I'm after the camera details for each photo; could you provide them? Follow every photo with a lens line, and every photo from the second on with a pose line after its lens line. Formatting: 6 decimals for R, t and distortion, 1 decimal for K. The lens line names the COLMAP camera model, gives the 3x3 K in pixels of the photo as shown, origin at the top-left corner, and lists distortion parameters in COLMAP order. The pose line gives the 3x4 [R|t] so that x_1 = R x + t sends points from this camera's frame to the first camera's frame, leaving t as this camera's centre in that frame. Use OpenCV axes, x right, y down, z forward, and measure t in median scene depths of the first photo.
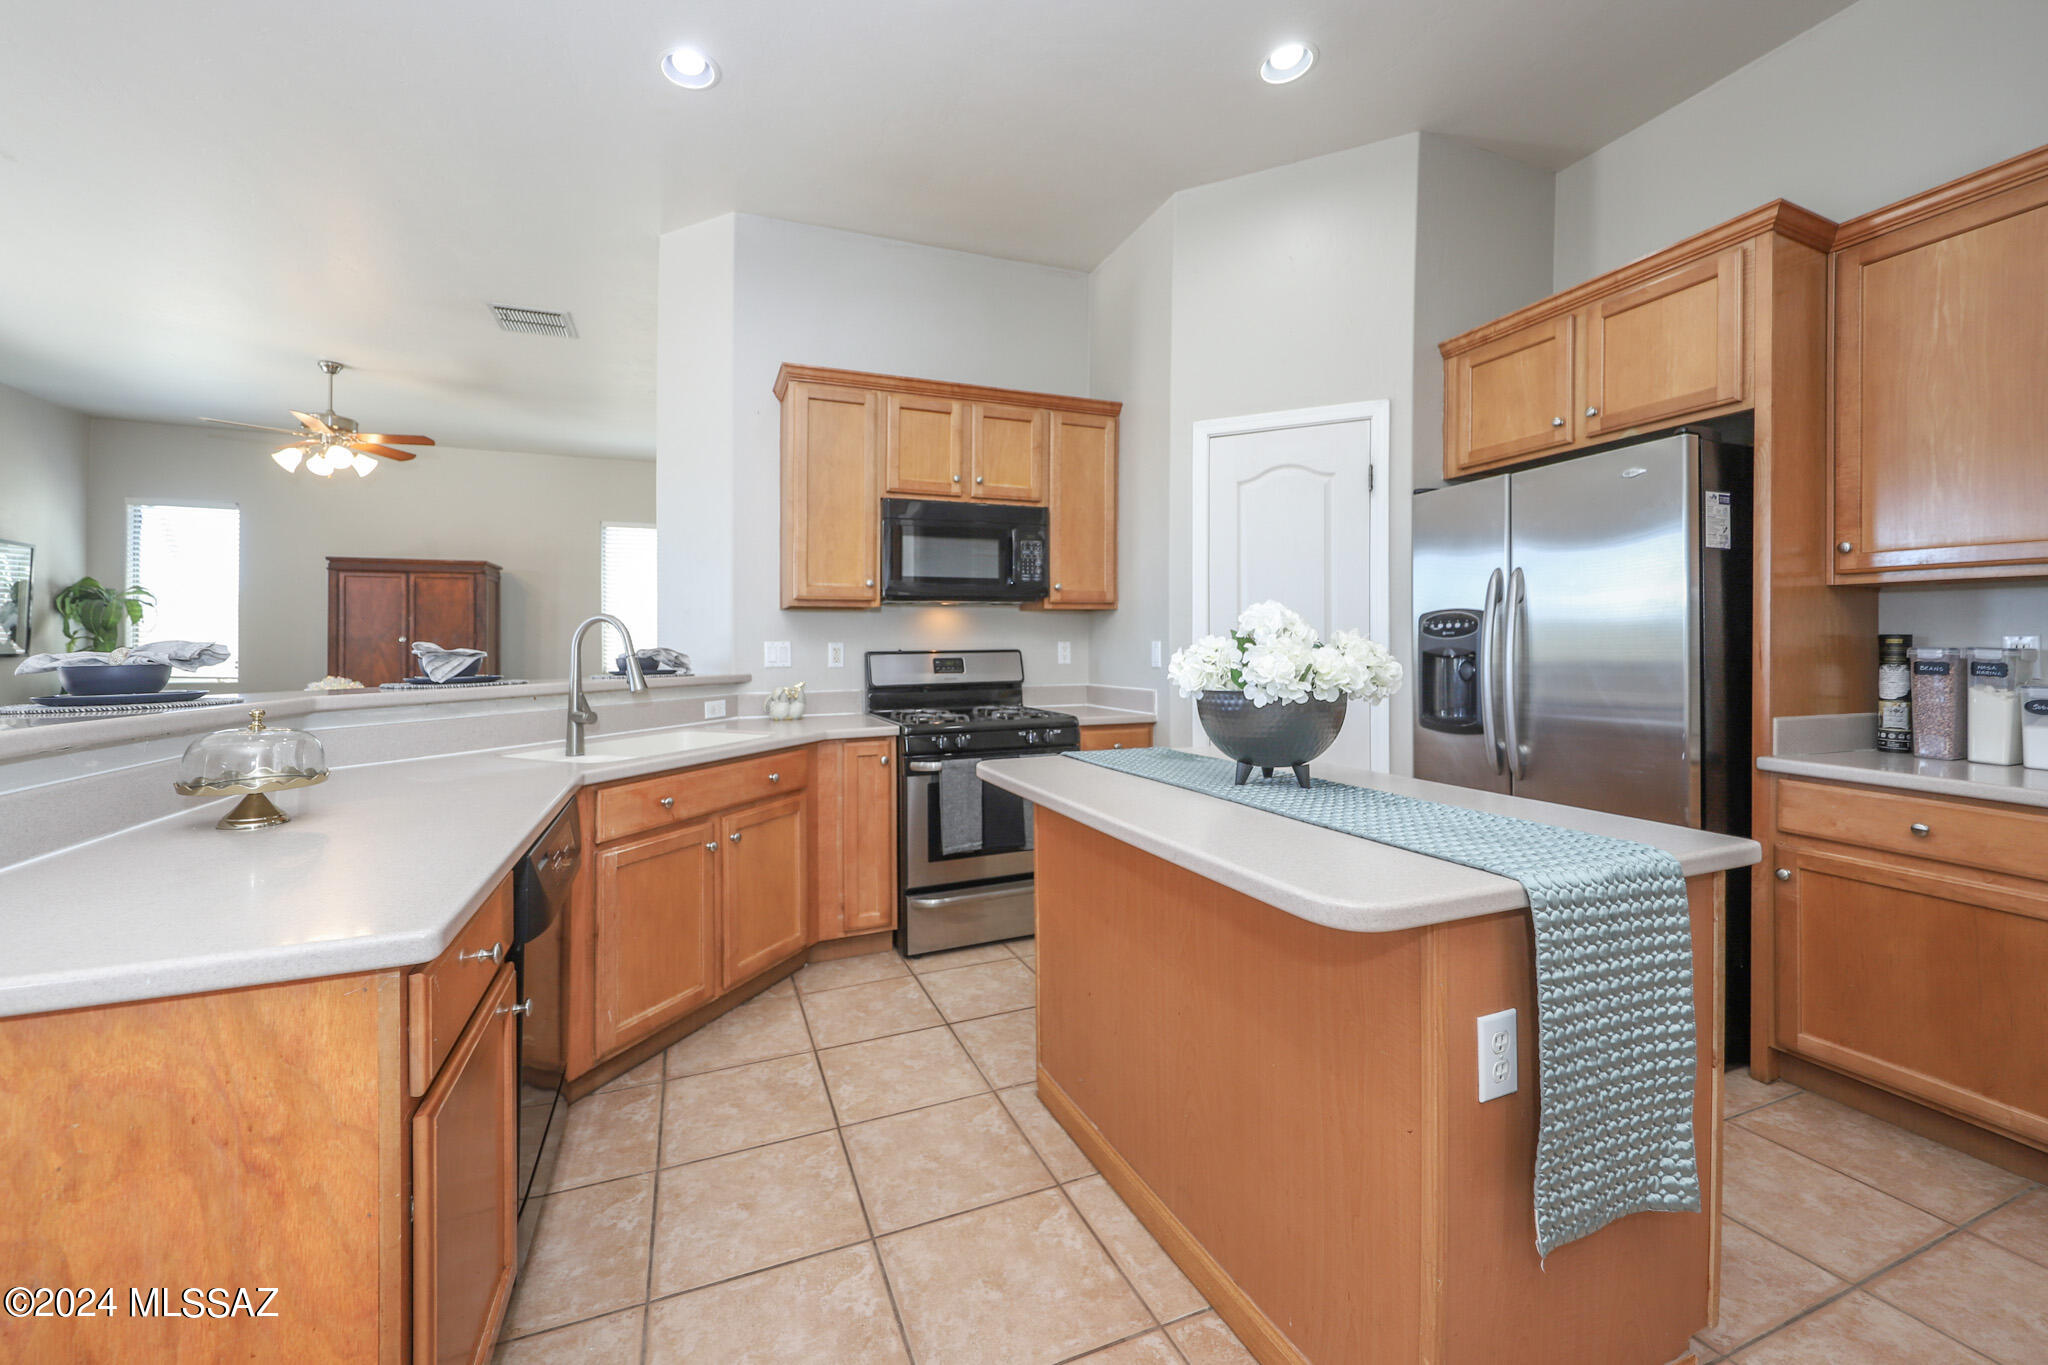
lens RADIAL K [[787.4, 0, 964.4], [0, 787.4, 667.0], [0, 0, 1]] dist [-0.002779, 0.000803]
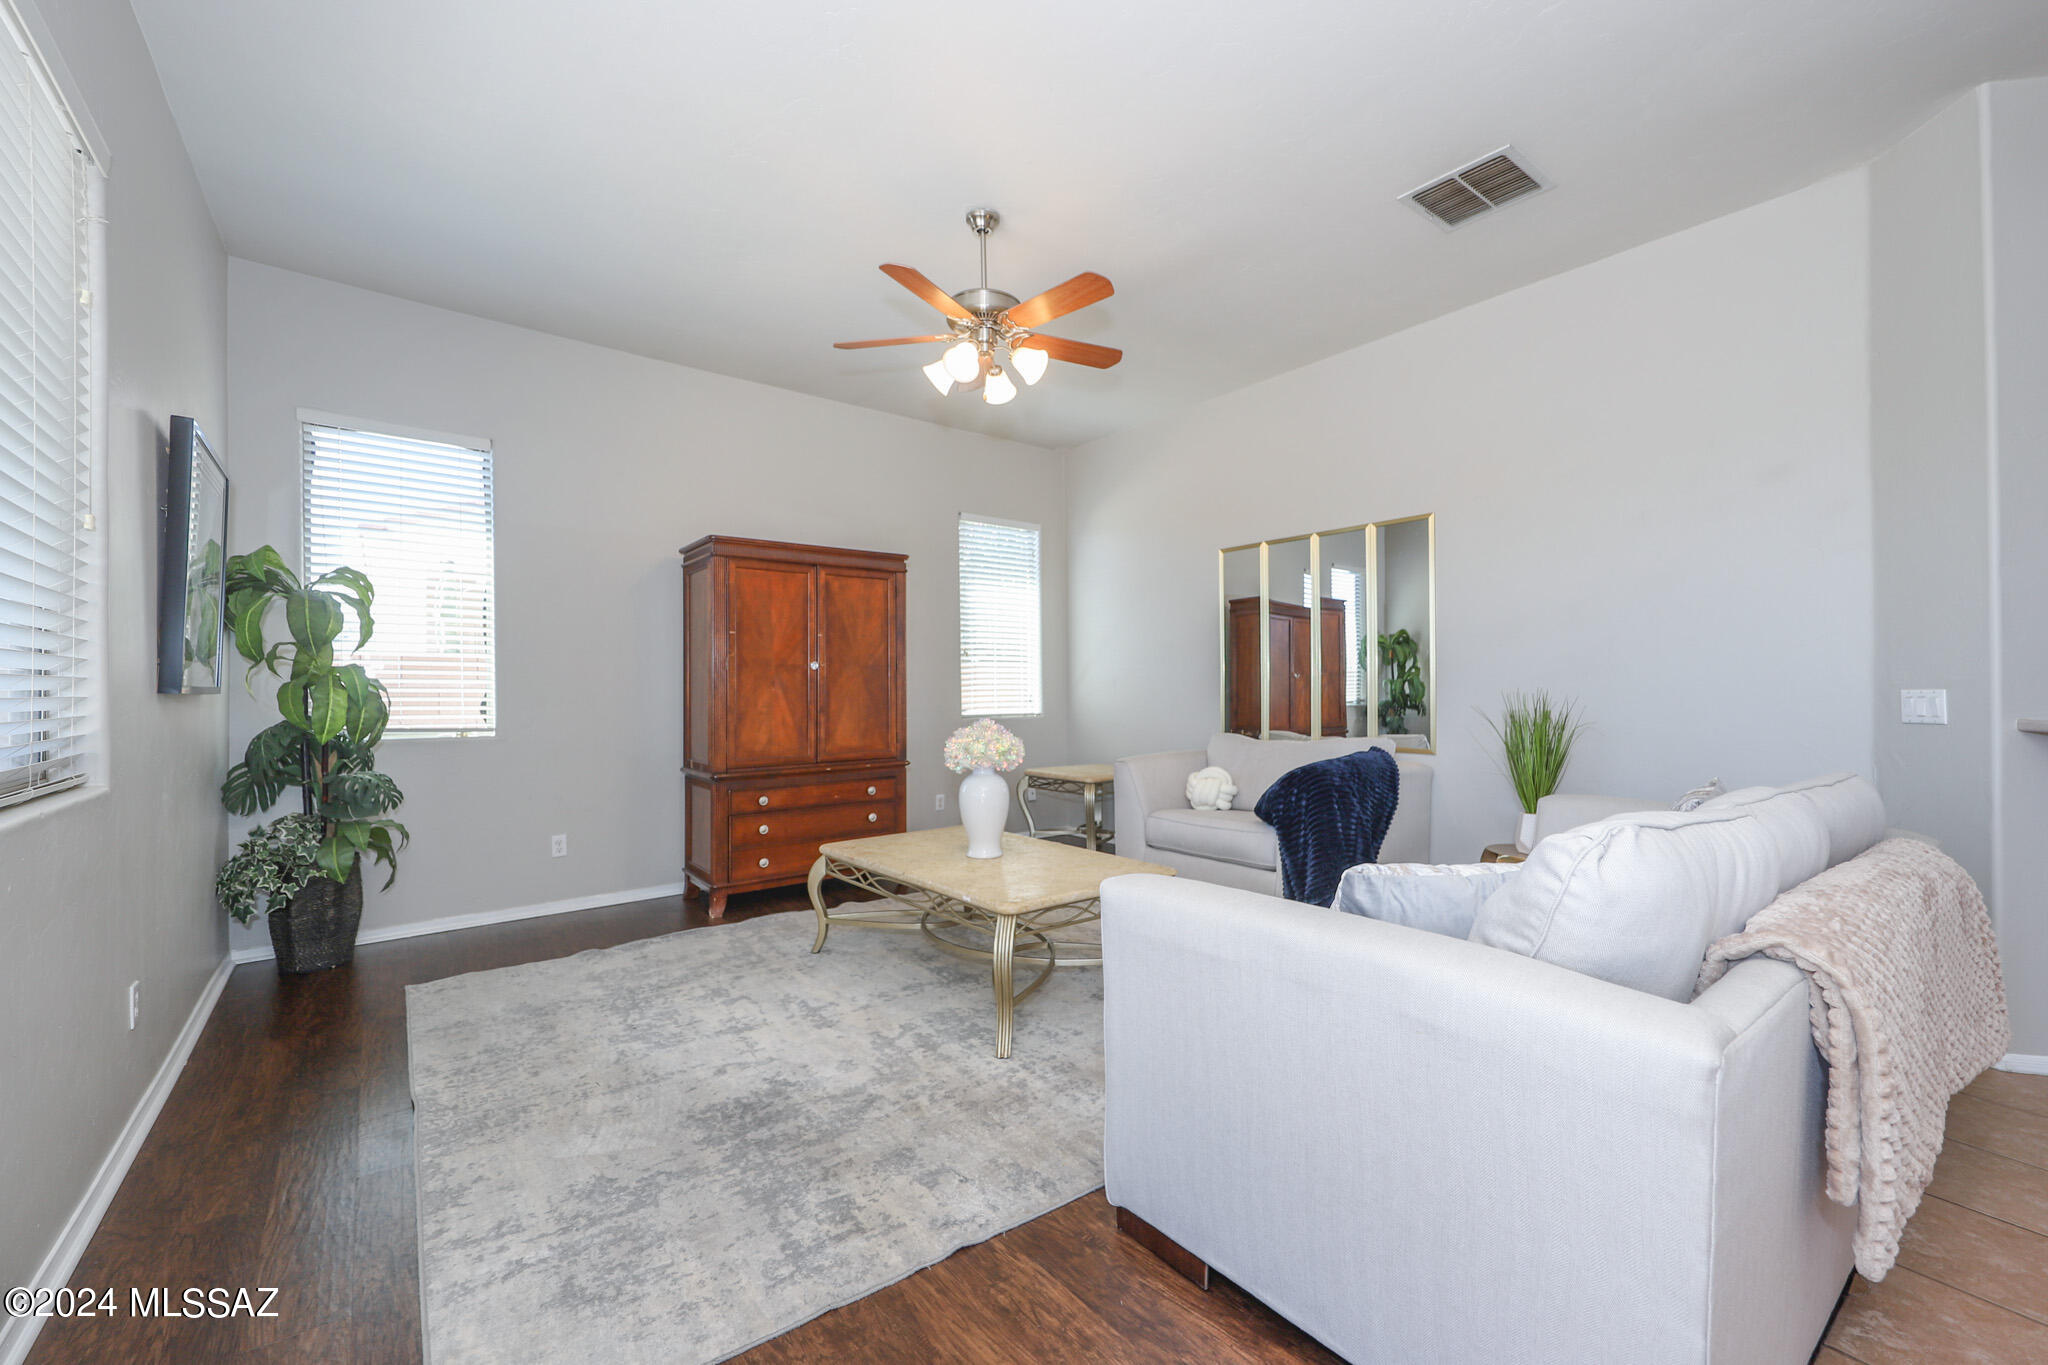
lens RADIAL K [[787.4, 0, 1031.0], [0, 787.4, 688.9], [0, 0, 1]] dist [-0.002779, 0.000803]
pose [[0.943019, -0.012820, 0.332493, -1.614363], [0.022360, 0.999440, -0.024884, 0.005952], [-0.331988, 0.030901, 0.942777, 0.677709]]
